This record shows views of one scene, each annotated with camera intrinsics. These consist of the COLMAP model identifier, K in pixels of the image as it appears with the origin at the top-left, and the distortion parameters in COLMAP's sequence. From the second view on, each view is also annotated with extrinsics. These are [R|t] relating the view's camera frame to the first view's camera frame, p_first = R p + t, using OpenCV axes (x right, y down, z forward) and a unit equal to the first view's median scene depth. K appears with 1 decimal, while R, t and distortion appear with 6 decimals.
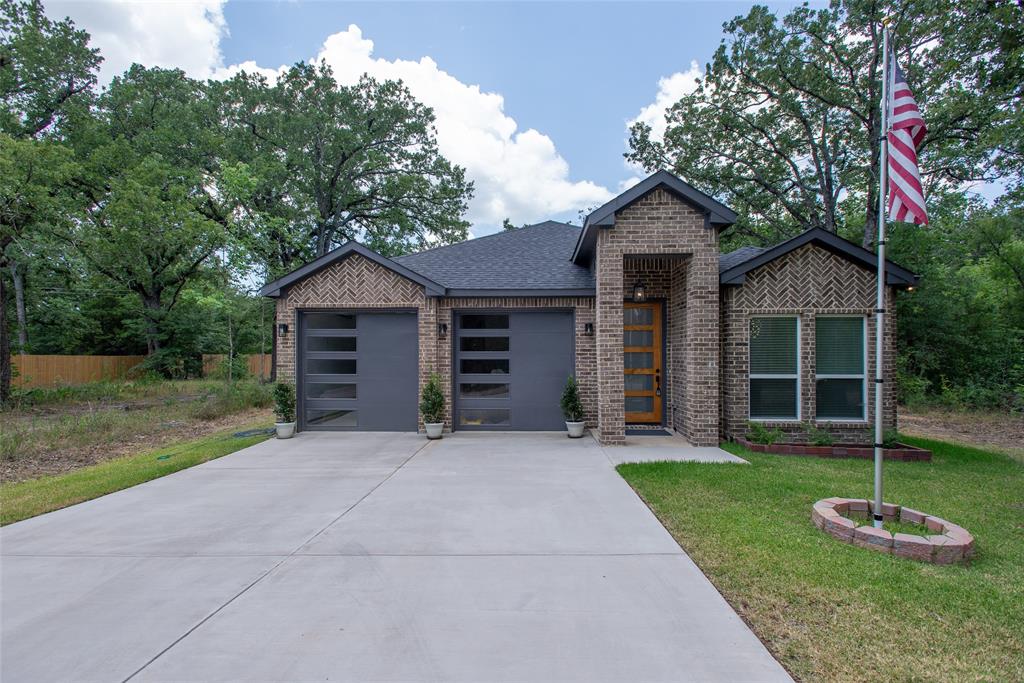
lens RADIAL K [[487.0, 0, 518.4], [0, 487.0, 349.6], [0, 0, 1]] dist [0.015011, -0.005349]
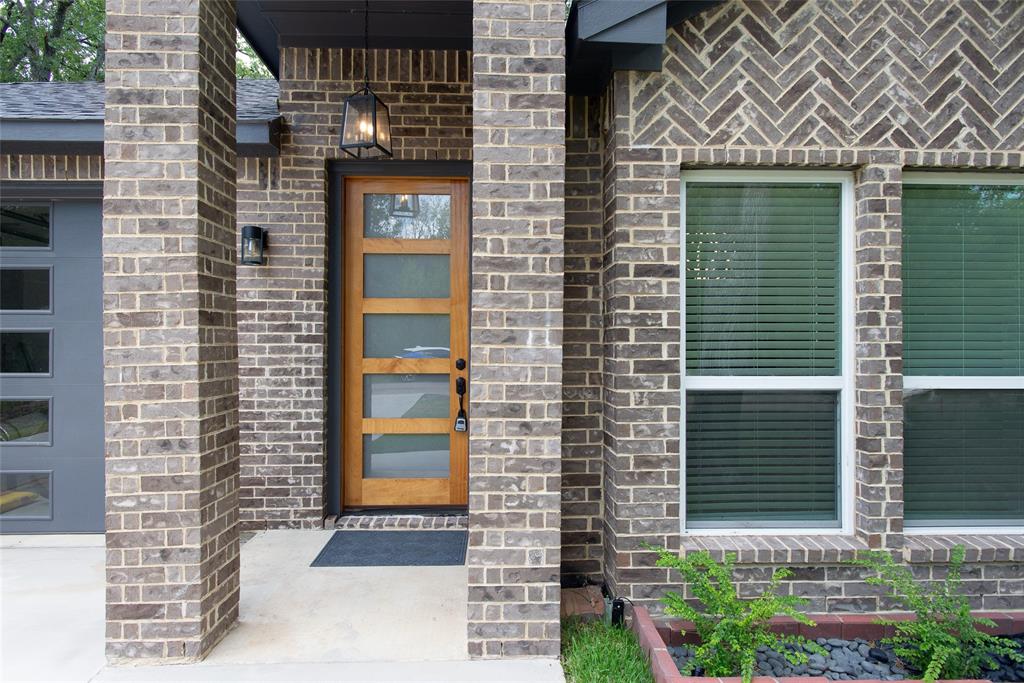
lens RADIAL K [[598.6, 0, 507.6], [0, 598.6, 340.9], [0, 0, 1]] dist [0.001899, -0.001986]
pose [[0.997536, 0.002172, 0.070122, 0.346583], [-0.002485, 0.999987, 0.004372, 0.028825], [-0.070112, -0.004535, 0.997529, 0.659657]]
